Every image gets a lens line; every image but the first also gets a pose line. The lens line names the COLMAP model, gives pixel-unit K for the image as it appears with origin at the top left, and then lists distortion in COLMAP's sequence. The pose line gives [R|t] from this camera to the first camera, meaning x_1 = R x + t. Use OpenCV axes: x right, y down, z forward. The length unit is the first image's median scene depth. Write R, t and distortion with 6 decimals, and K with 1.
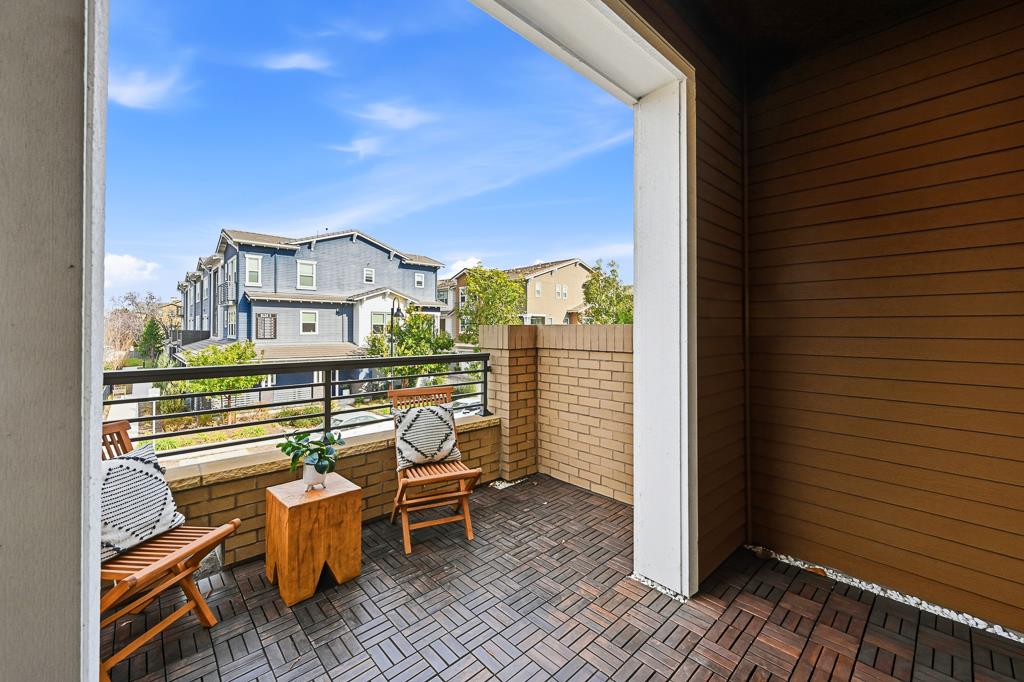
lens RADIAL K [[412.5, 0, 510.6], [0, 412.5, 325.9], [0, 0, 1]] dist [0.000251, 0.000018]
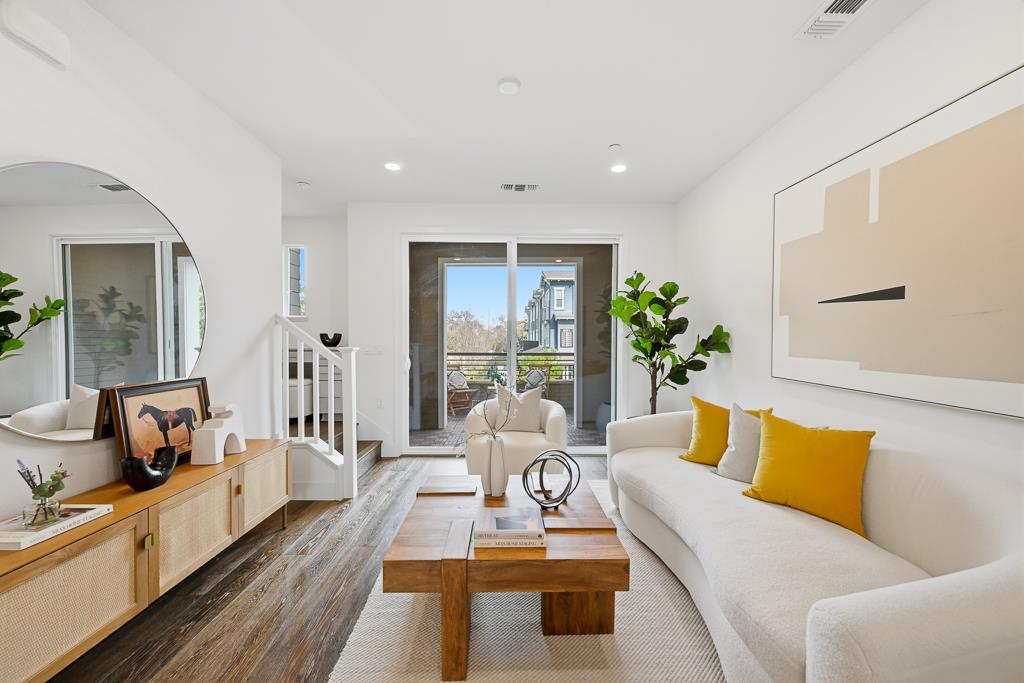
lens RADIAL K [[400.3, 0, 511.3], [0, 400.3, 341.2], [0, 0, 1]] dist [0.000276, -0.000112]
pose [[0.745110, 0.004219, -0.666929, 0.152725], [0.003305, 0.999944, 0.010018, -0.003354], [0.666934, -0.009669, 0.745054, -0.115419]]
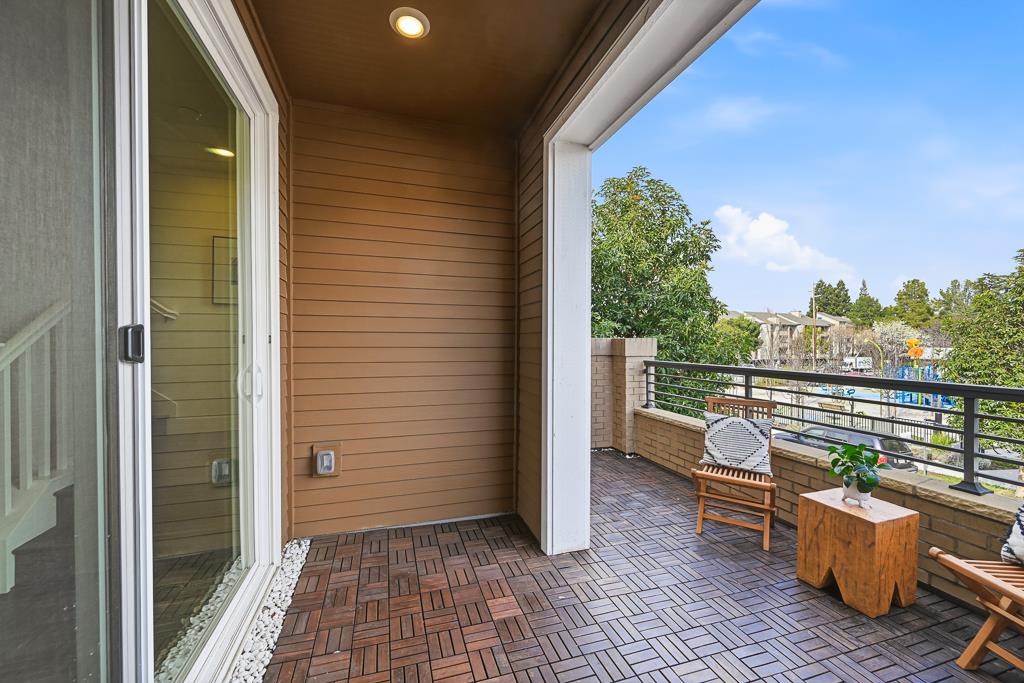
lens RADIAL K [[400.3, 0, 512.5], [0, 400.3, 343.0], [0, 0, 1]] dist [0.000276, -0.000112]
pose [[-0.414598, 0.002645, -0.910001, 0.061609], [-0.000727, 0.999994, 0.003238, 0.000250], [0.910004, 0.002004, -0.414594, 0.053194]]
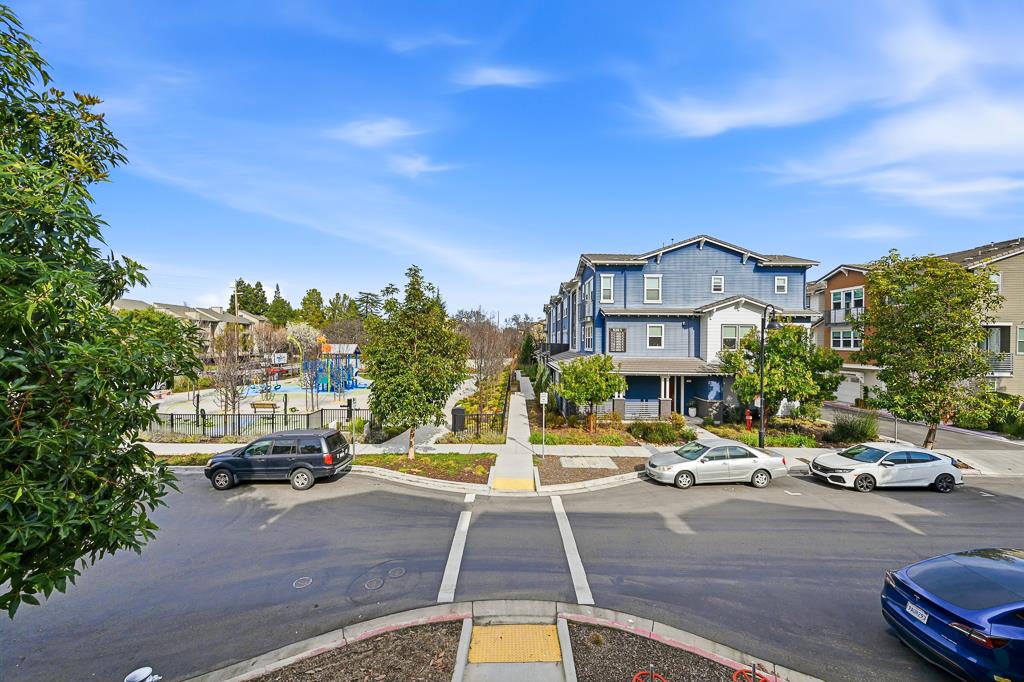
lens RADIAL K [[400.3, 0, 513.6], [0, 400.3, 344.9], [0, 0, 1]] dist [0.000276, -0.000112]
pose [[0.738134, 0.009818, -0.674582, -0.089334], [-0.001849, 0.999920, 0.012530, 0.000614], [0.674651, -0.008002, 0.738093, 0.057591]]
